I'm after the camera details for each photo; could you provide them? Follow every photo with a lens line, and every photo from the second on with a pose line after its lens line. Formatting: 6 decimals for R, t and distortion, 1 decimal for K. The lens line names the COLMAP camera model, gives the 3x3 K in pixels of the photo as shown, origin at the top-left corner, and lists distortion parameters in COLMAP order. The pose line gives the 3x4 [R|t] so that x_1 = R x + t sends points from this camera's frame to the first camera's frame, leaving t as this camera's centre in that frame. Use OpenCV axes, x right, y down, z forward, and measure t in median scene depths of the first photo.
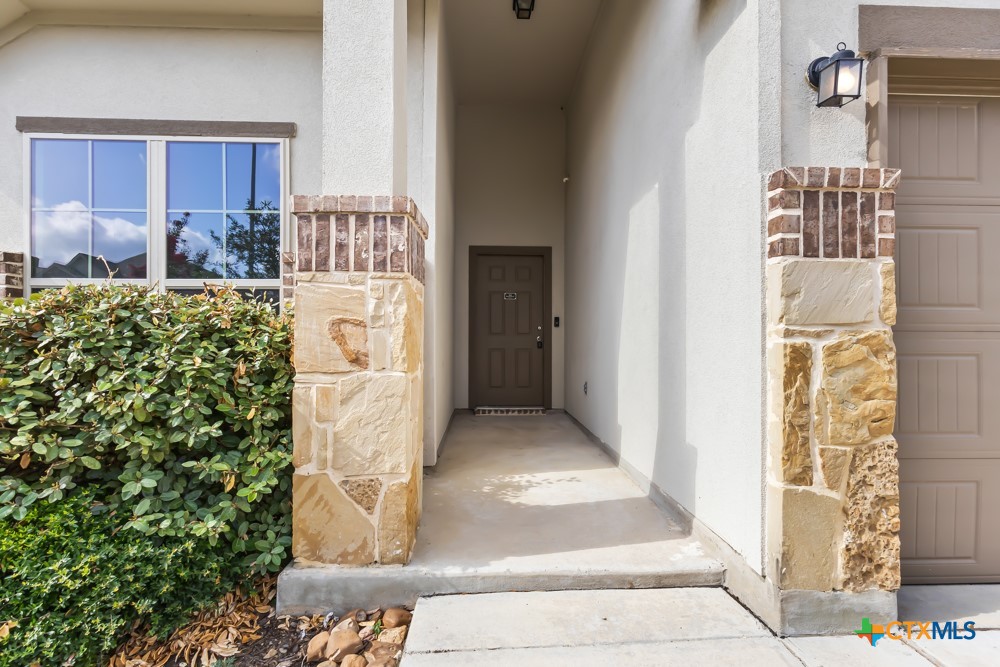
lens RADIAL K [[464.2, 0, 499.1], [0, 464.2, 339.9], [0, 0, 1]] dist [0.002823, 0.000623]
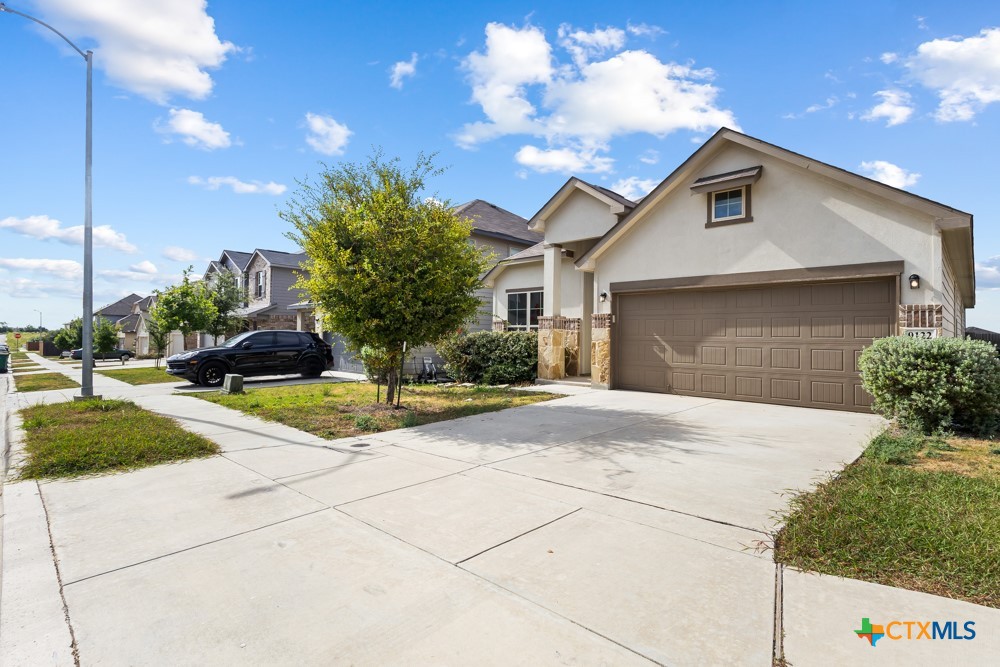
lens RADIAL K [[507.1, 0, 500.0], [0, 507.1, 333.5], [0, 0, 1]] dist [0.000017, -0.000004]
pose [[0.689136, 0.001929, -0.724629, 4.270188], [-0.007373, 0.999963, -0.004350, -0.062253], [0.724594, 0.008340, 0.689125, -4.165800]]
